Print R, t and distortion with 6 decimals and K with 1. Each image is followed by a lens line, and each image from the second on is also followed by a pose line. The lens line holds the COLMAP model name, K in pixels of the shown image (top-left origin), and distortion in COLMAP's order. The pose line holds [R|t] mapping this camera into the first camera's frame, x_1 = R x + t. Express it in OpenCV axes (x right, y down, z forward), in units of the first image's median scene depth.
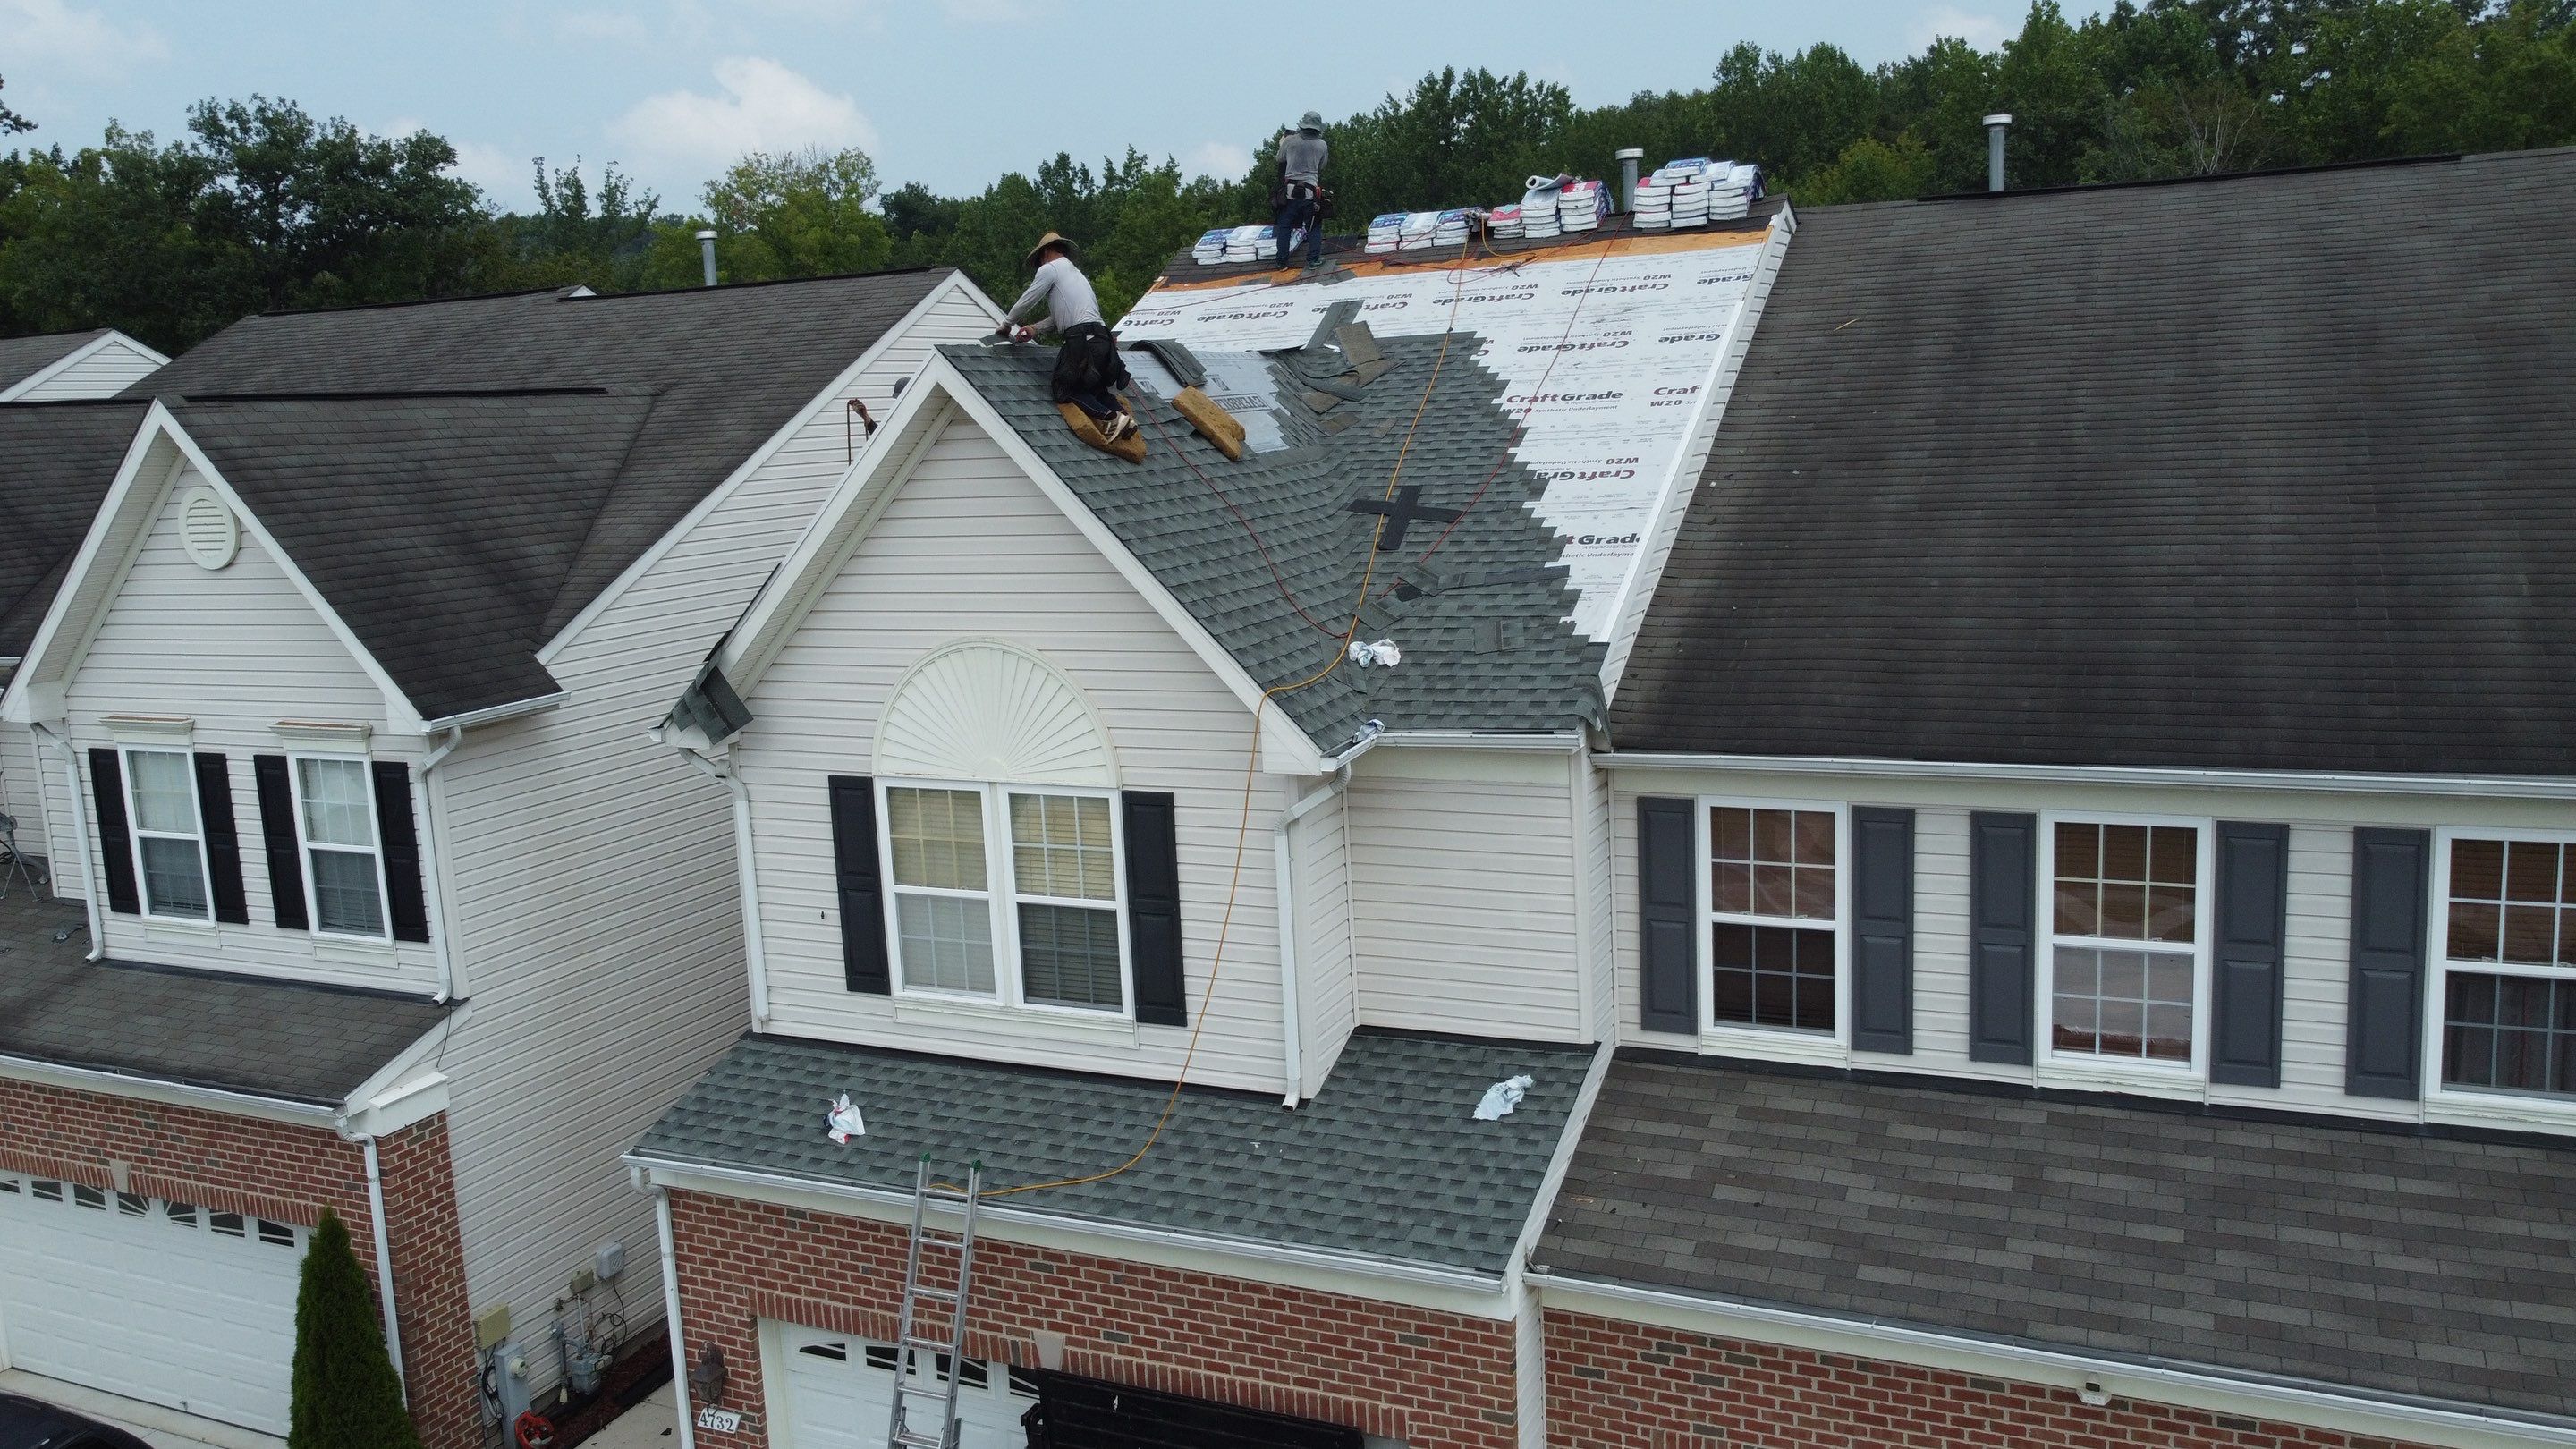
lens RADIAL K [[1956.5, 0, 1285.4], [0, 1956.5, 712.4], [0, 0, 1]] dist [-0.006918, 0.005108]
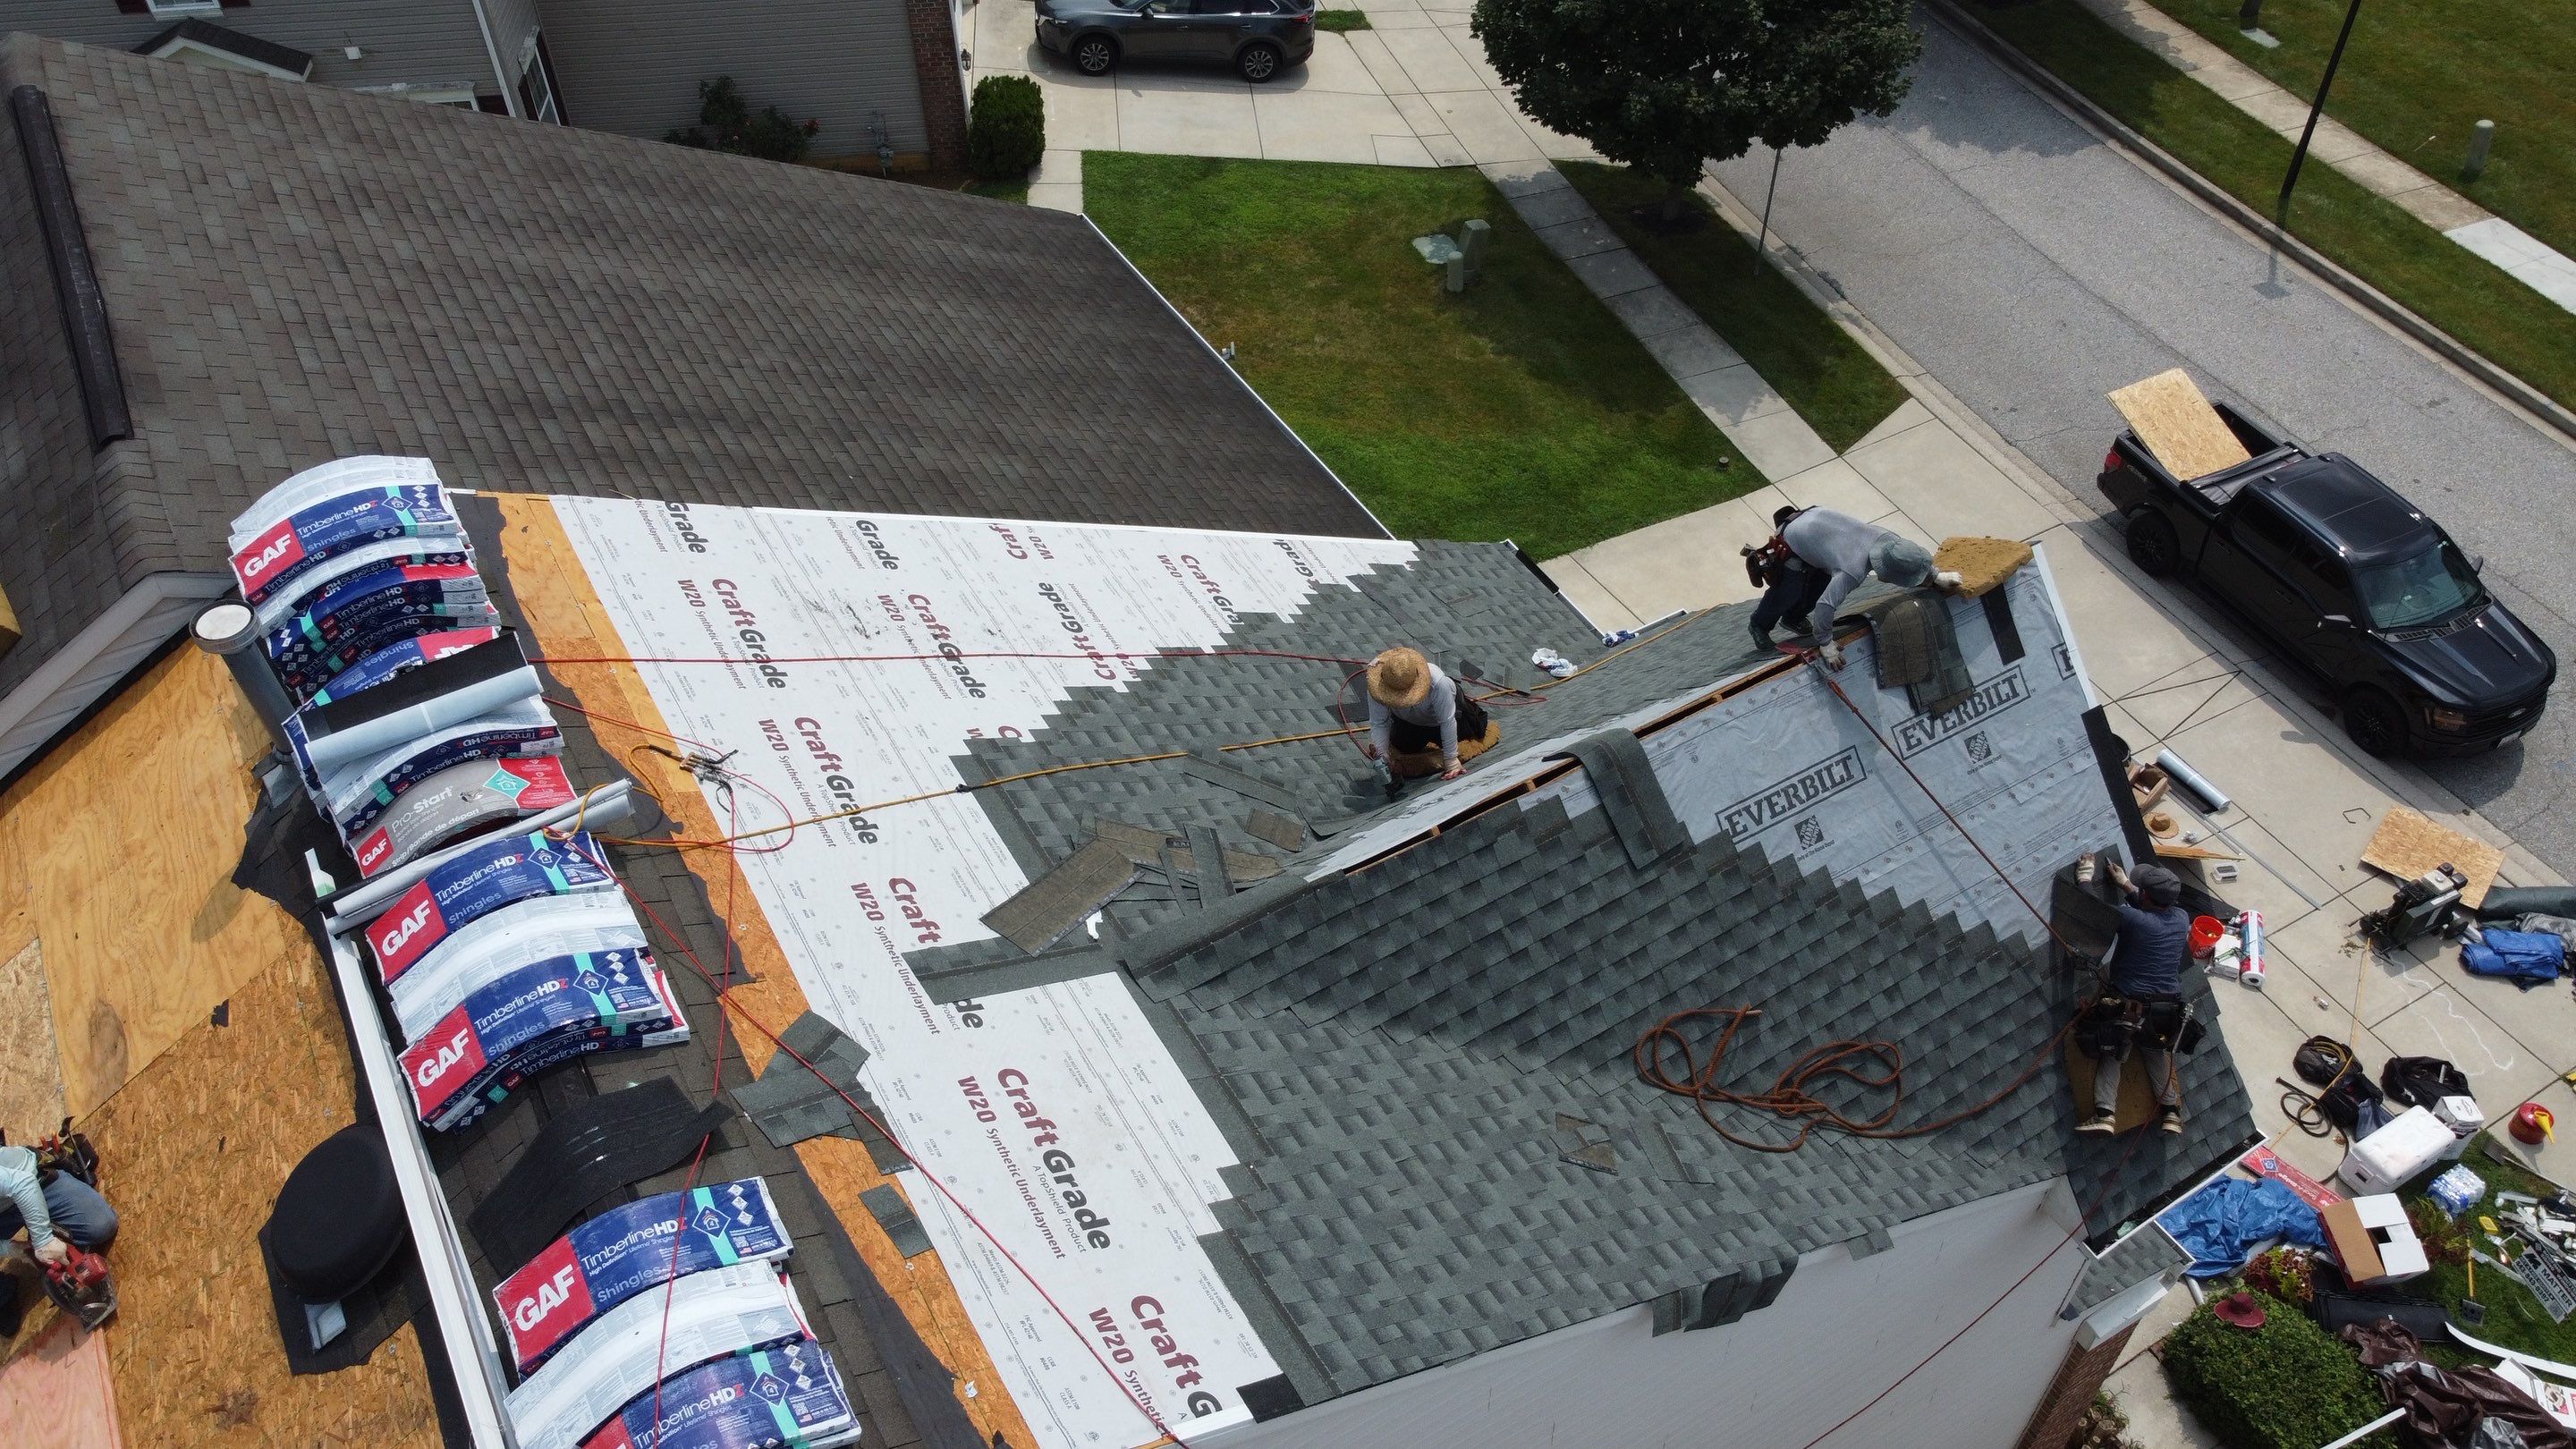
lens RADIAL K [[1956.5, 0, 1282.5], [0, 1956.5, 715.5], [0, 0, 1]] dist [-0.006918, 0.005108]
pose [[-0.812135, -0.371015, 0.450316, -0.305659], [0.147045, 0.616733, 0.773317, -0.814352], [-0.564637, 0.694254, -0.446314, 1.529792]]
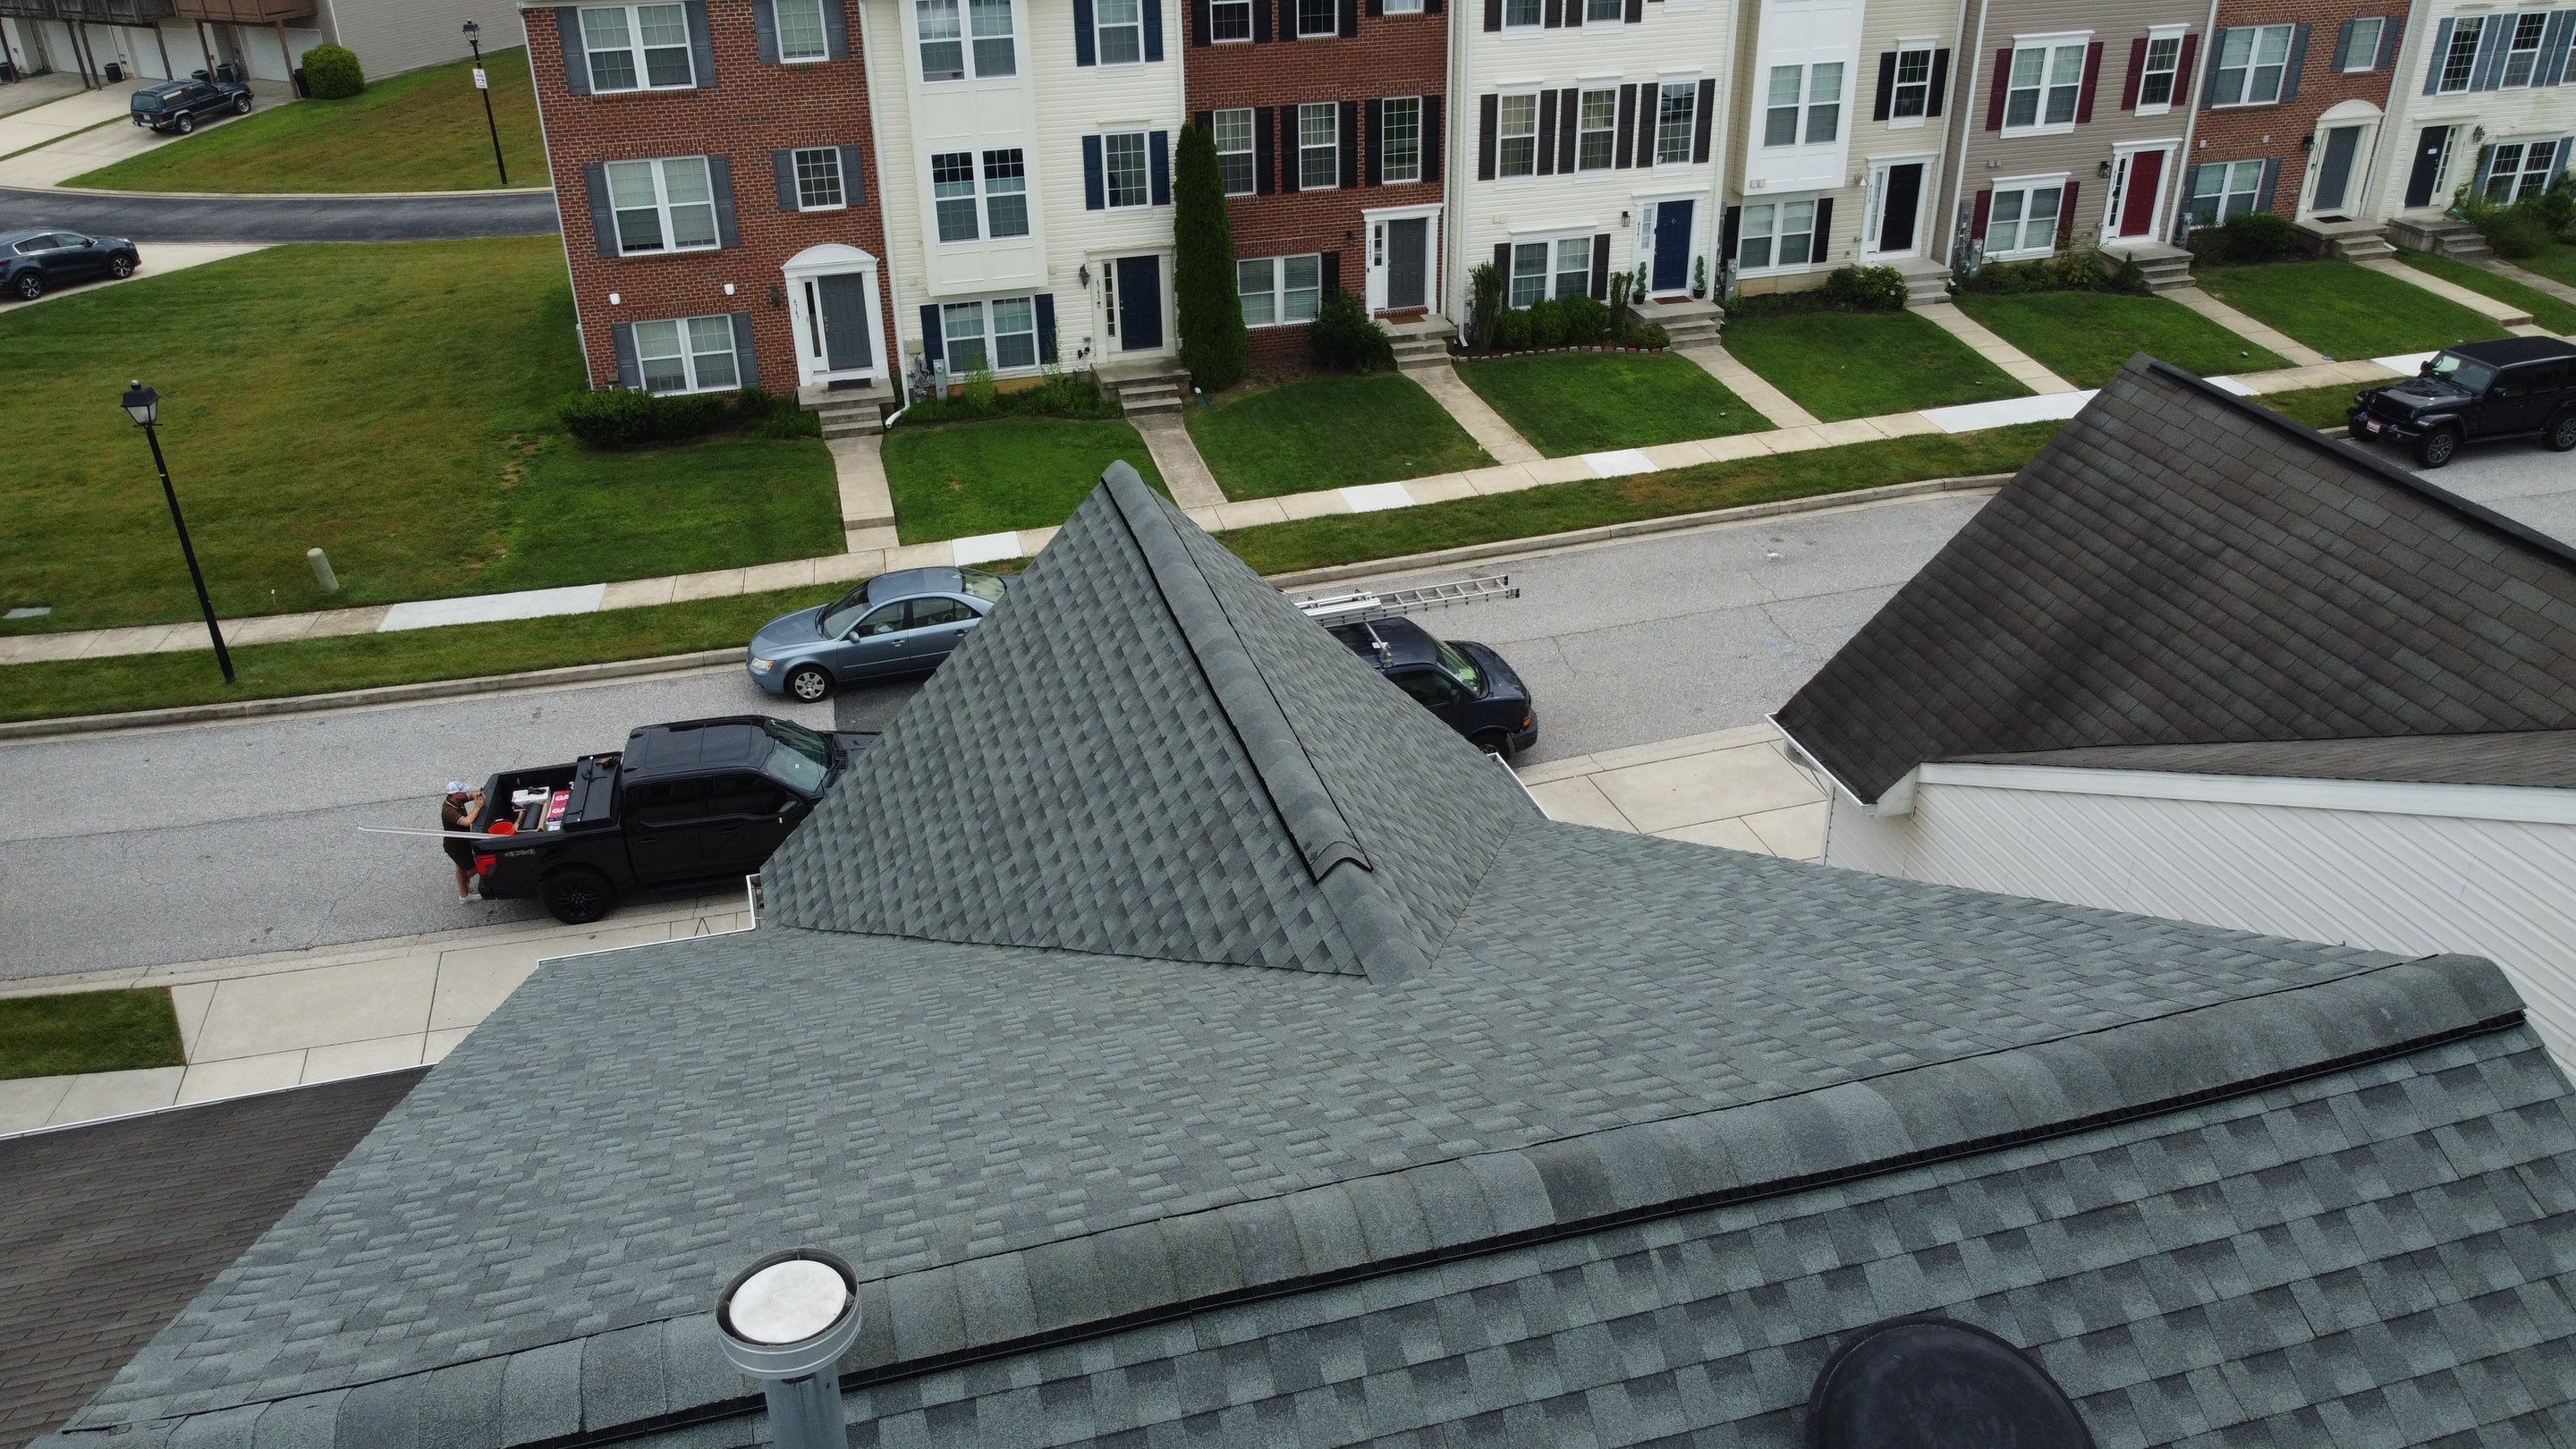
lens RADIAL K [[1956.5, 0, 1282.9], [0, 1956.5, 719.0], [0, 0, 1]] dist [-0.006918, 0.005108]
pose [[-0.765601, 0.356057, -0.535797, 0.313236], [-0.050201, 0.797262, 0.601543, -0.642294], [0.641354, 0.487439, -0.592510, 1.588184]]
